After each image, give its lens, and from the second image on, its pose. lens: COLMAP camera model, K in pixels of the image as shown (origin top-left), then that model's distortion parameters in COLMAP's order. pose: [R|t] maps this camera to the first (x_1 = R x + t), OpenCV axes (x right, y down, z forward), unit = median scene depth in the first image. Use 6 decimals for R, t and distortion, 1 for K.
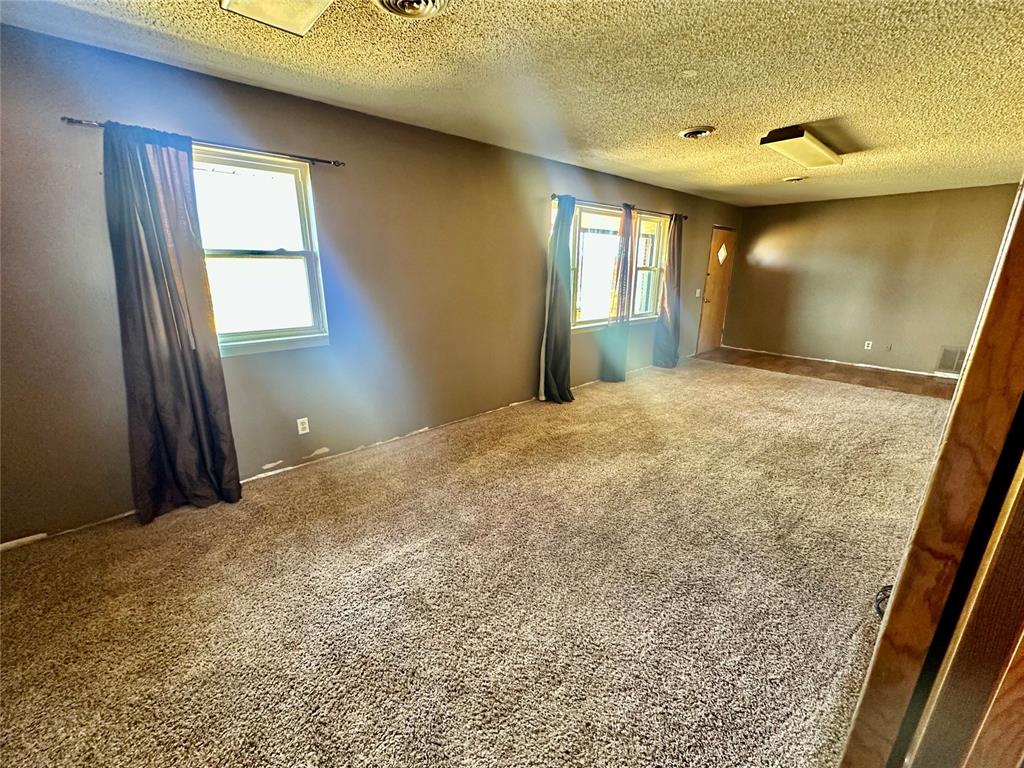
lens RADIAL K [[408.5, 0, 512.0], [0, 408.5, 384.0], [0, 0, 1]] dist [-0.003438, 0.000410]
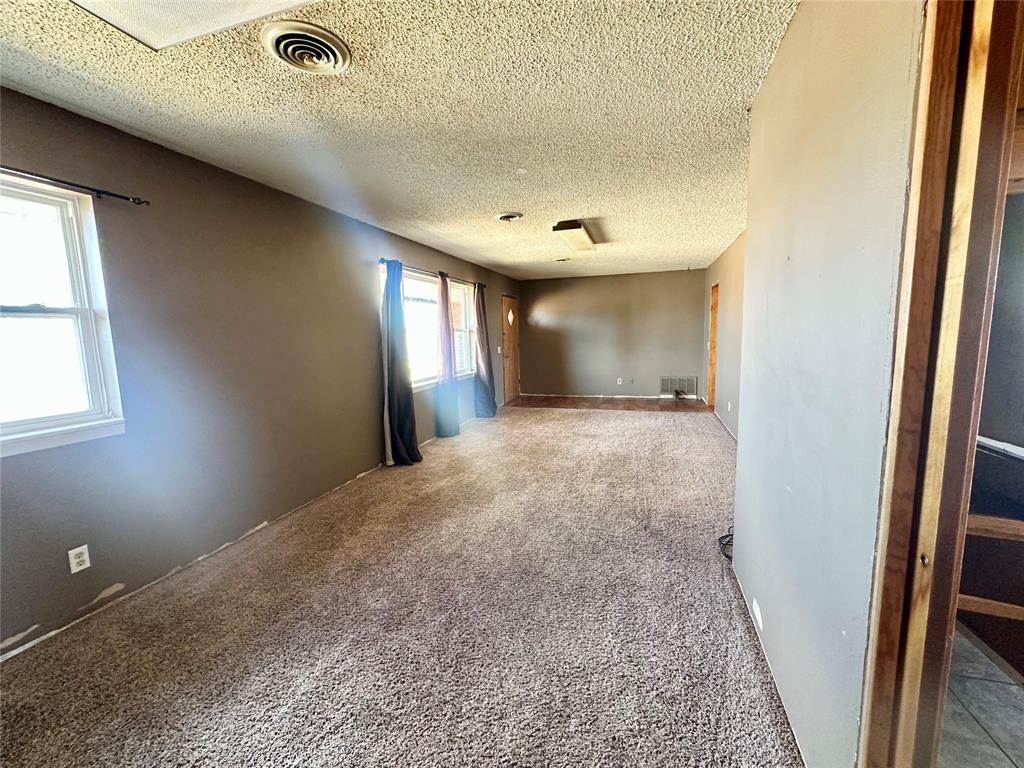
lens RADIAL K [[408.5, 0, 512.0], [0, 408.5, 384.0], [0, 0, 1]] dist [-0.003438, 0.000410]
pose [[0.863139, -0.089815, 0.496914, -0.176951], [0.168093, 0.979038, -0.115021, 0.015340], [-0.476167, 0.182807, 0.860143, 0.030709]]
